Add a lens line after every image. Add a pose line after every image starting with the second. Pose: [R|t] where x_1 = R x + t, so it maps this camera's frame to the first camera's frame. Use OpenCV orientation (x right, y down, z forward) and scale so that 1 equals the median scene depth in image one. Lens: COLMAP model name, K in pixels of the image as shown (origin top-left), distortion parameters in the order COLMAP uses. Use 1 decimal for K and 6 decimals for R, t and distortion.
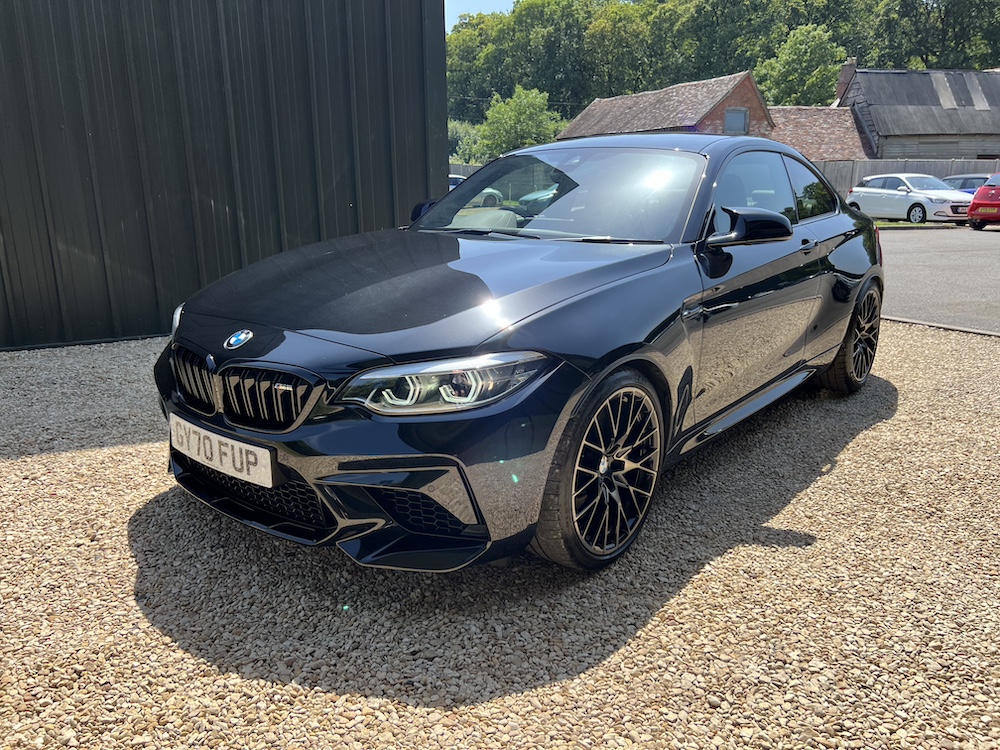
lens RADIAL K [[757.7, 0, 515.8], [0, 757.7, 381.3], [0, 0, 1]] dist [0.047795, -0.060498]
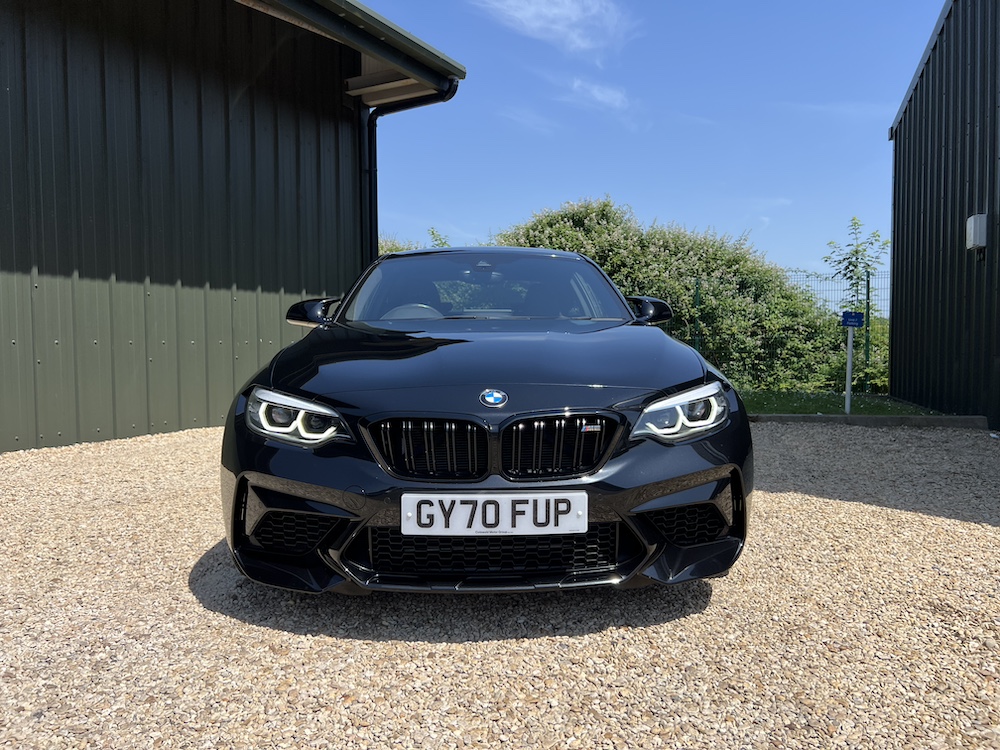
lens RADIAL K [[757.7, 0, 515.1], [0, 757.7, 391.7], [0, 0, 1]] dist [0.047795, -0.060498]
pose [[0.752960, -0.067048, 0.654641, -0.989618], [0.188219, 0.975180, -0.116609, 0.056225], [-0.630575, 0.211018, 0.746892, 0.259189]]
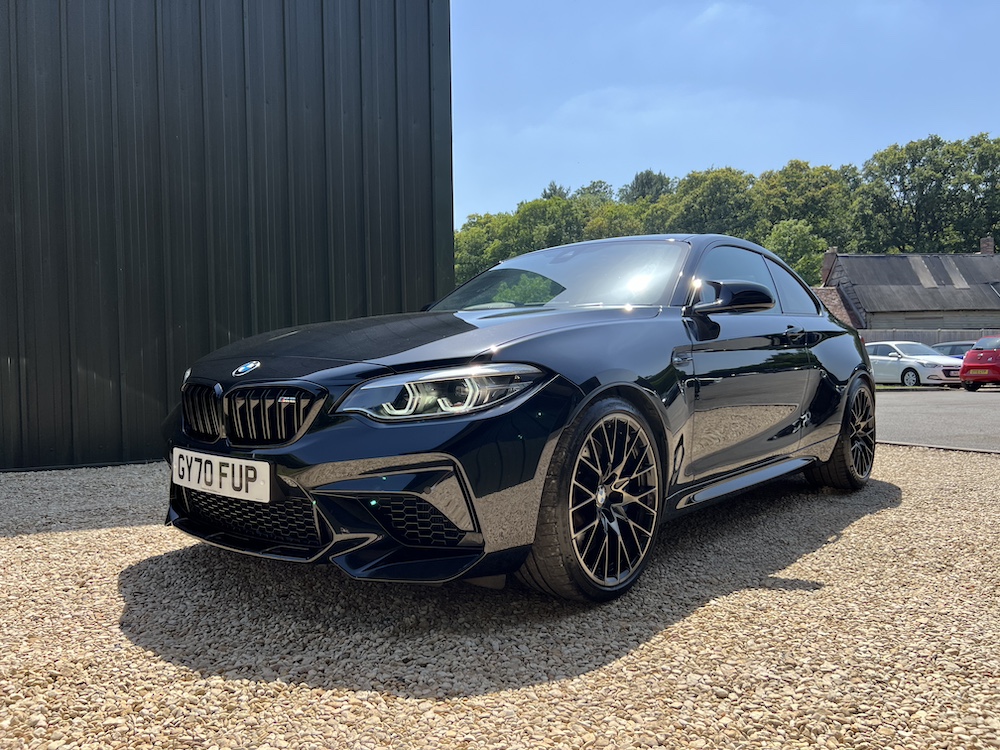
lens RADIAL K [[757.7, 0, 520.7], [0, 757.7, 385.5], [0, 0, 1]] dist [0.047795, -0.060498]
pose [[0.999947, -0.010059, -0.002241, 0.013753], [0.009262, 0.972532, -0.232585, 0.216436], [0.004519, 0.232552, 0.972573, -0.008445]]
